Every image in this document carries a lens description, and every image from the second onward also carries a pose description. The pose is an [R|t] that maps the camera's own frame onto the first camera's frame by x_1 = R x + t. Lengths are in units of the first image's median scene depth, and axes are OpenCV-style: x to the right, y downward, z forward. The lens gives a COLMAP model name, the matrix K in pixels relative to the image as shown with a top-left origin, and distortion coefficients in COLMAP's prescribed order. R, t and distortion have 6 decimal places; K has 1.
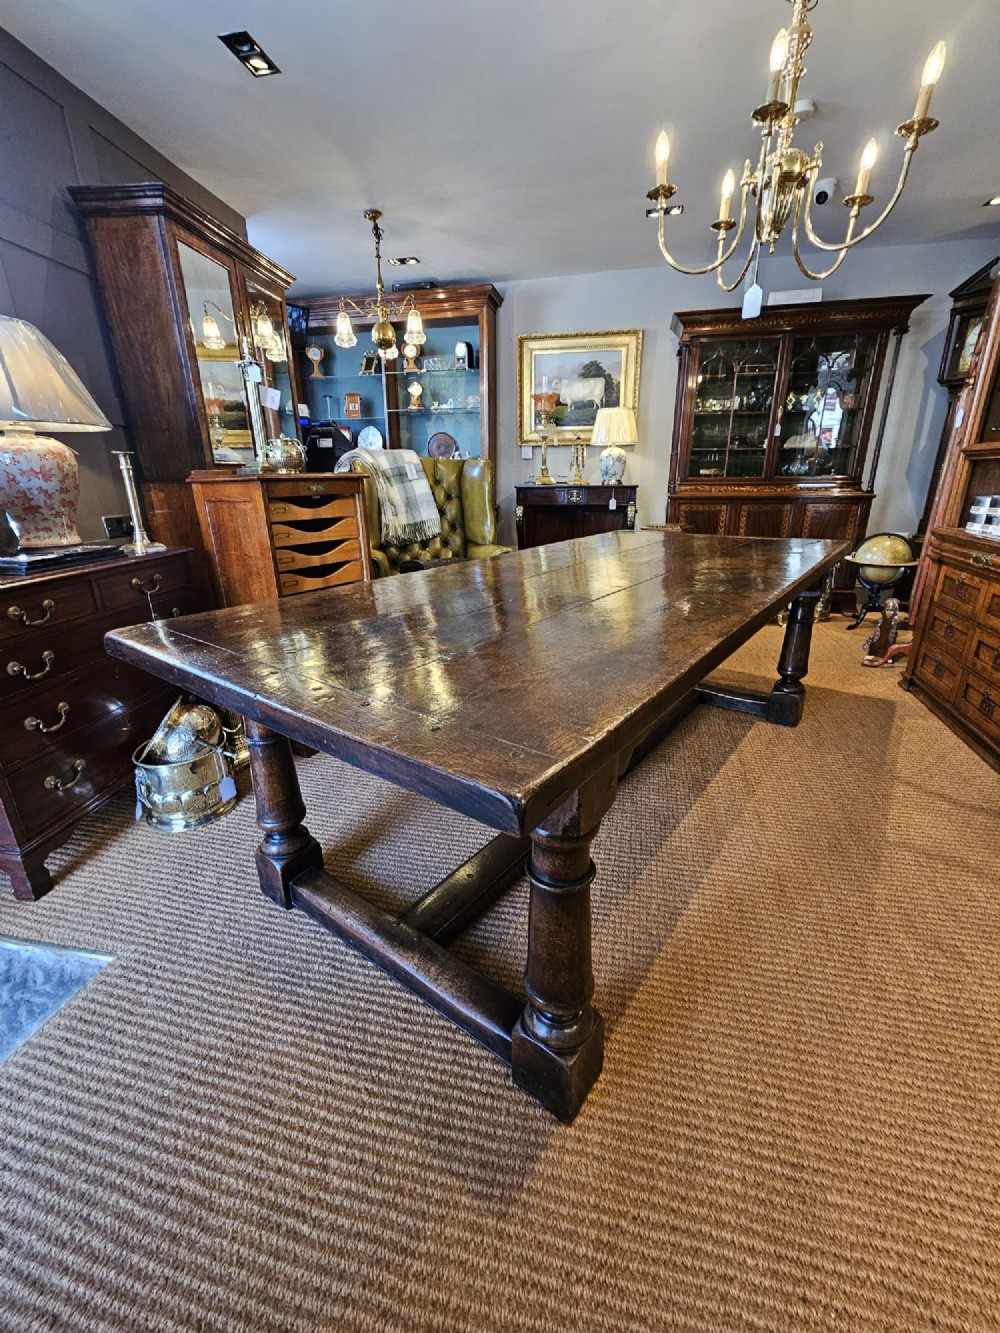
lens RADIAL K [[546.7, 0, 508.1], [0, 546.7, 664.1], [0, 0, 1]] dist [-0.001028, -0.000597]
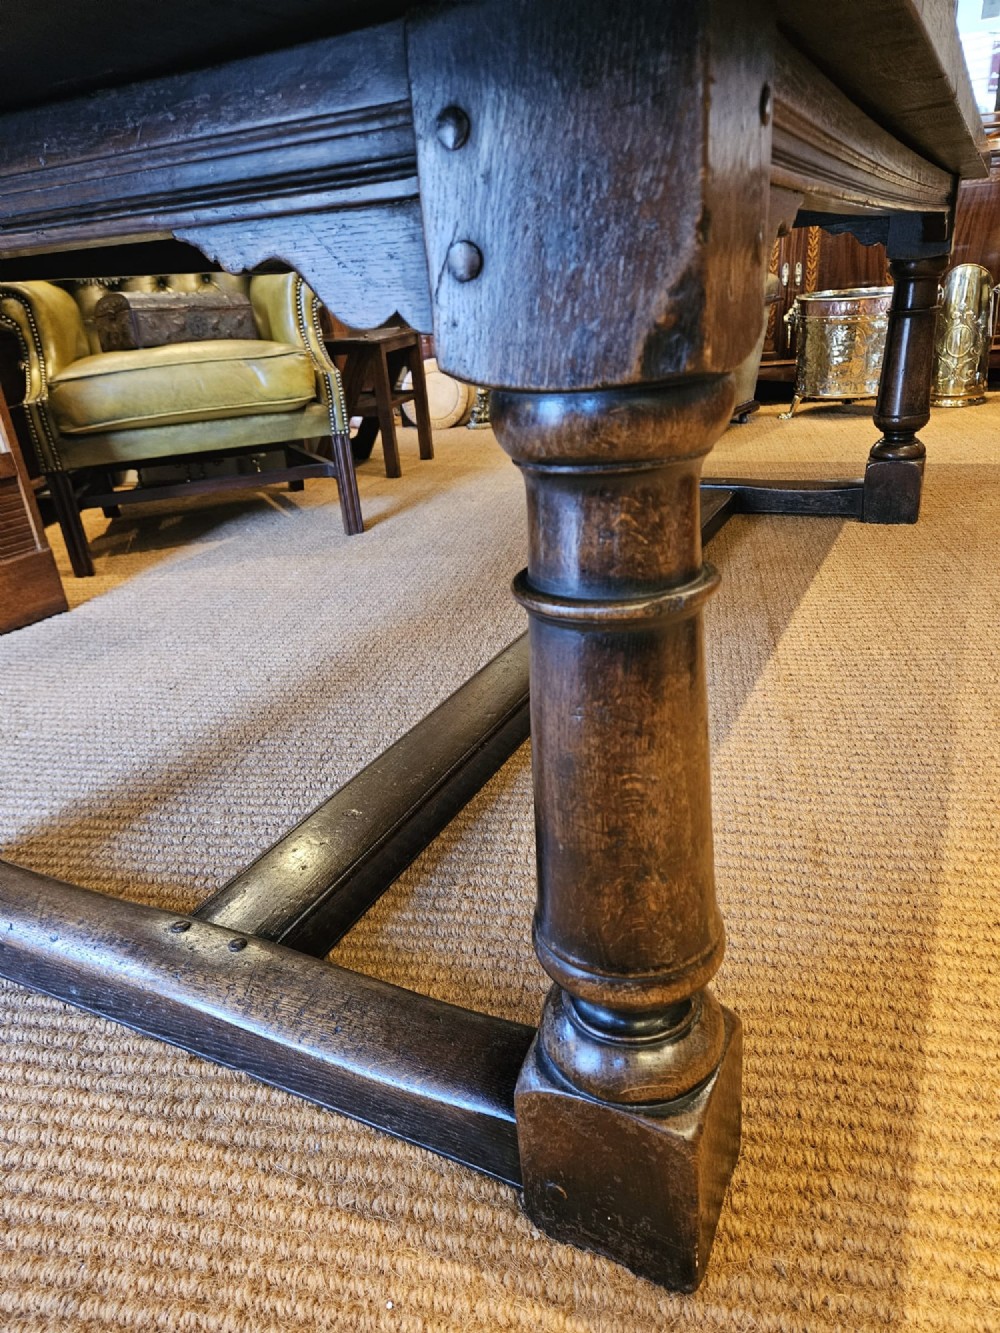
lens RADIAL K [[890.2, 0, 495.0], [0, 890.2, 664.7], [0, 0, 1]] dist [0.077650, -0.066404]
pose [[0.997298, -0.073120, 0.007121, 0.121683], [0.072373, 0.994491, 0.075834, 0.090896], [-0.012627, -0.075114, 0.997095, 0.155452]]
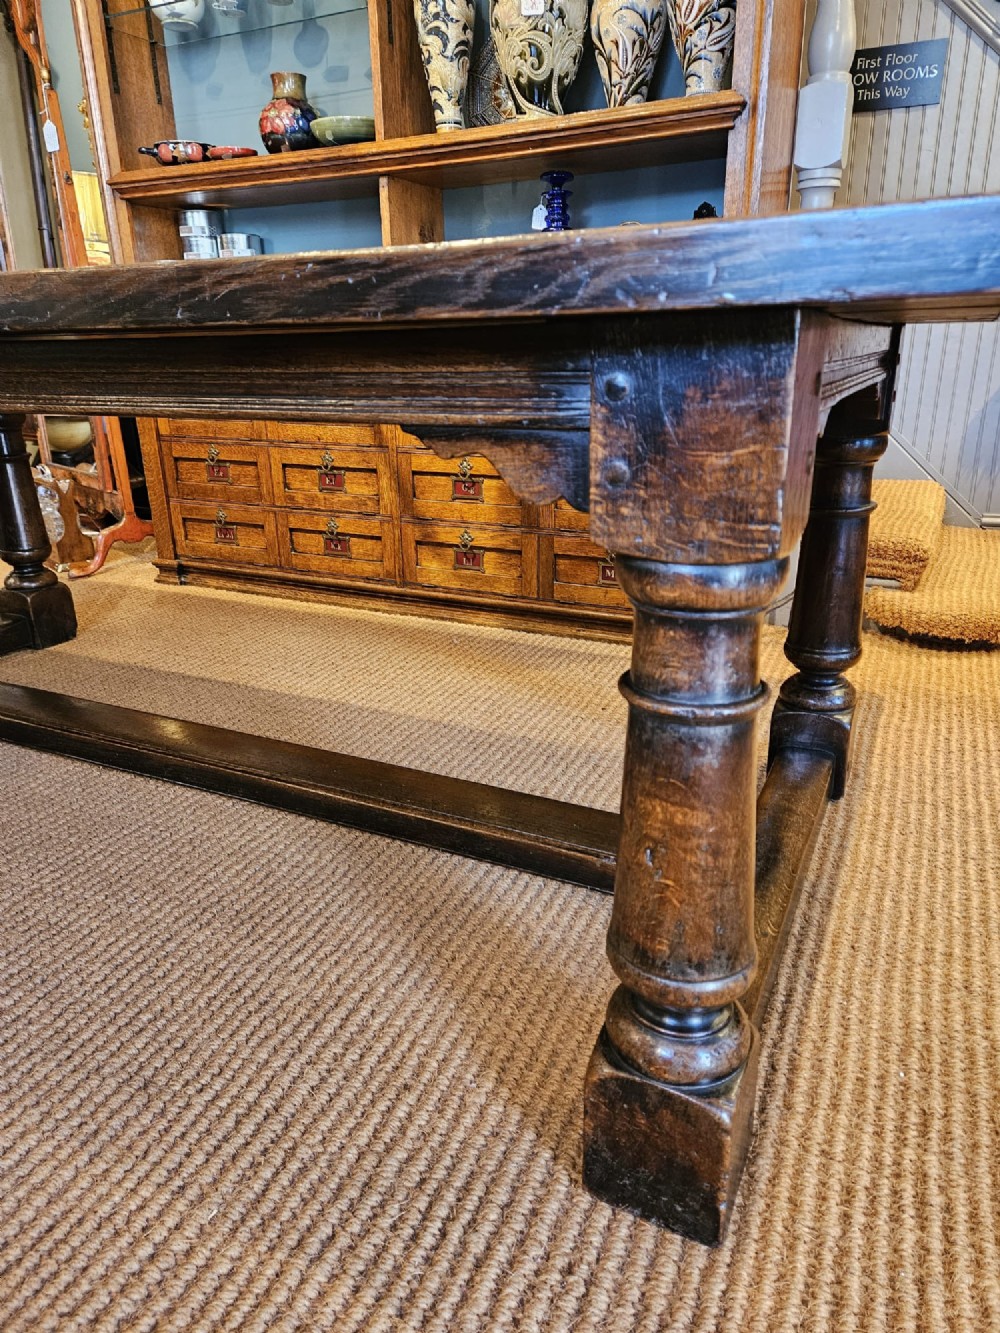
lens RADIAL K [[890.2, 0, 501.4], [0, 890.2, 663.9], [0, 0, 1]] dist [0.077650, -0.066404]
pose [[0.198335, -0.322795, 0.925455, -0.163720], [0.335513, 0.909528, 0.245336, 0.001721], [-0.920921, 0.261843, 0.288693, 0.336322]]
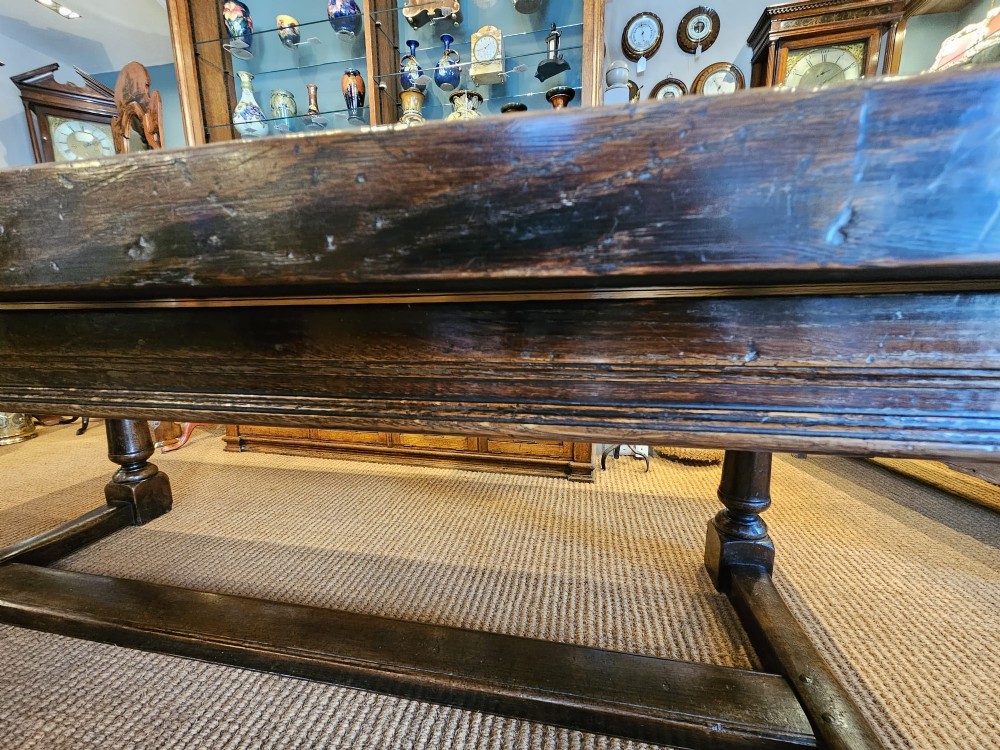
lens RADIAL K [[409.8, 0, 484.7], [0, 409.8, 388.5], [0, 0, 1]] dist [-0.001593, 0.000894]
pose [[-0.033491, -0.176793, 0.983678, -0.011127], [0.338639, 0.924004, 0.177597, -0.036634], [-0.940320, 0.339060, 0.028923, 0.450591]]
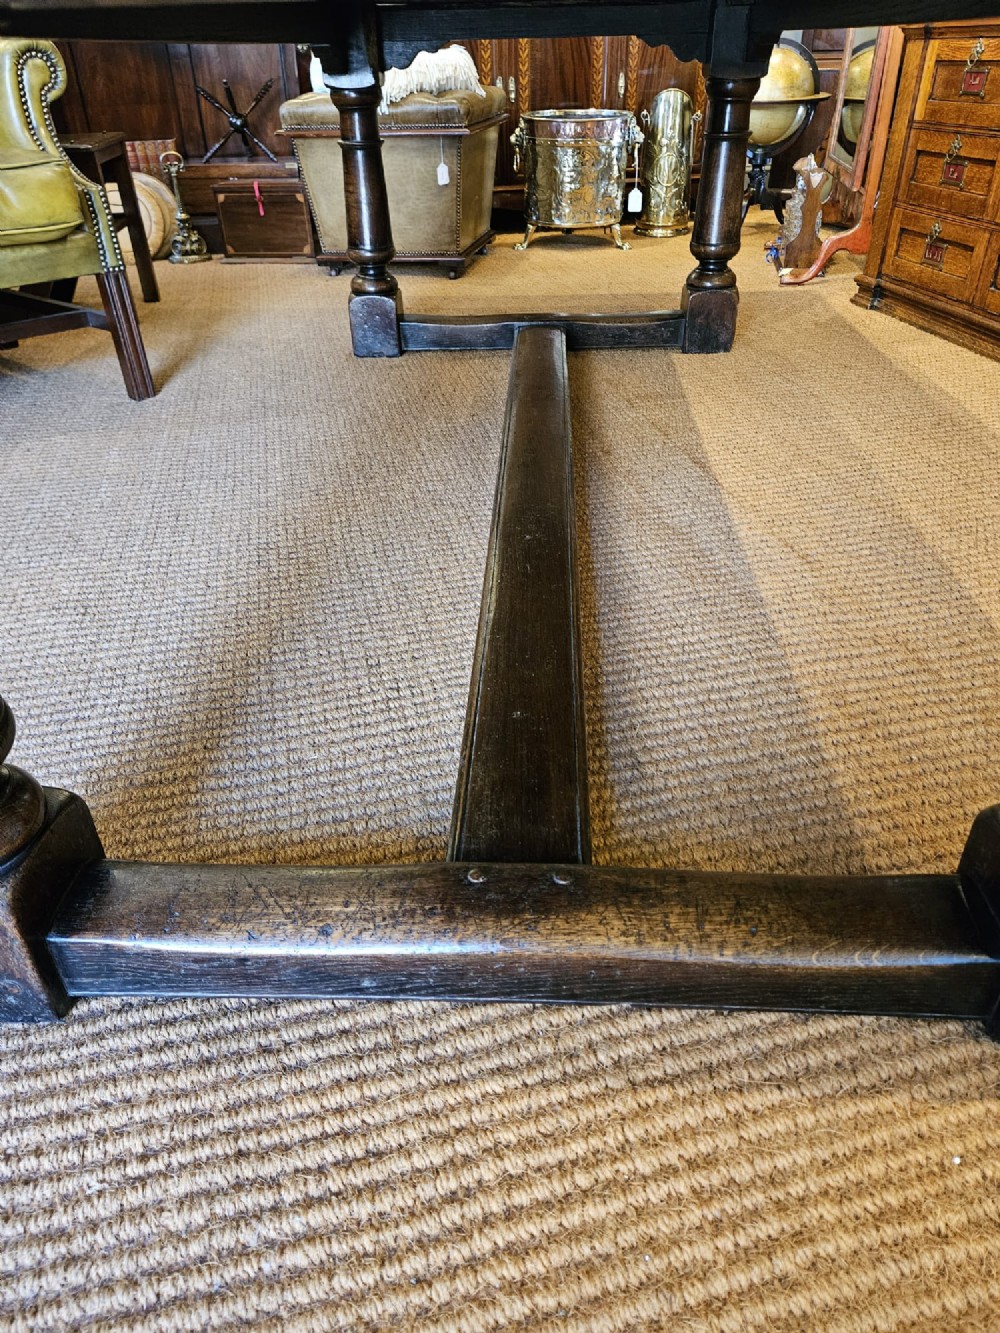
lens RADIAL K [[890.2, 0, 497.9], [0, 890.2, 649.5], [0, 0, 1]] dist [0.077650, -0.066404]
pose [[0.898346, -0.248243, 0.362423, -0.041445], [0.155525, 0.951315, 0.266104, 0.066015], [-0.410837, -0.182687, 0.893218, 0.222536]]
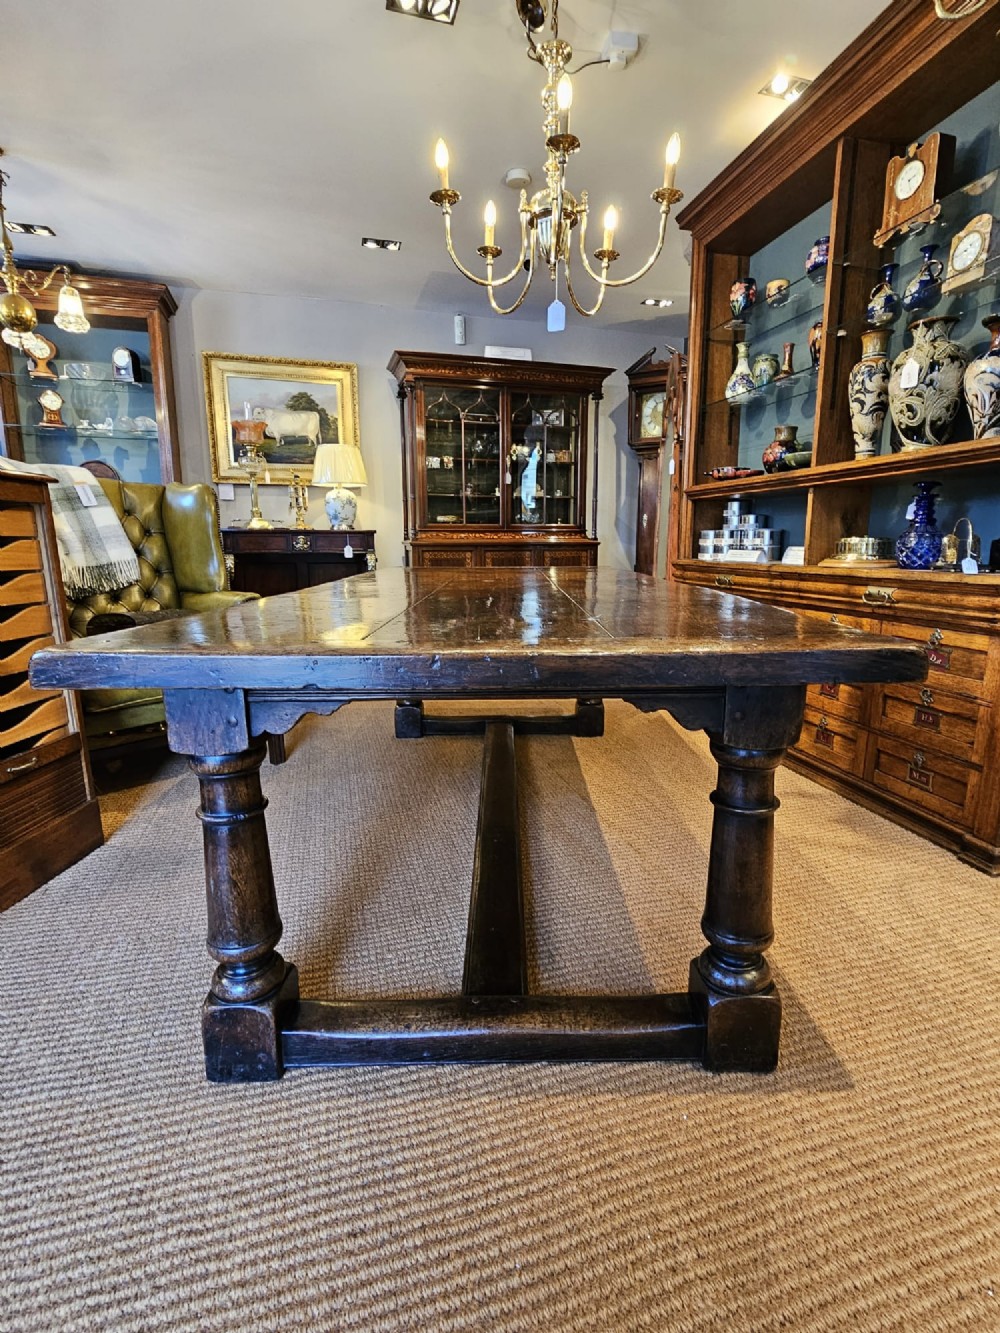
lens RADIAL K [[636.7, 0, 511.9], [0, 636.7, 668.3], [0, 0, 1]] dist [-0.006416, 0.004919]
pose [[0.868873, -0.087050, 0.487321, -0.119678], [0.155051, 0.982740, -0.100902, 0.035921], [-0.470127, 0.163231, 0.867373, 0.065145]]
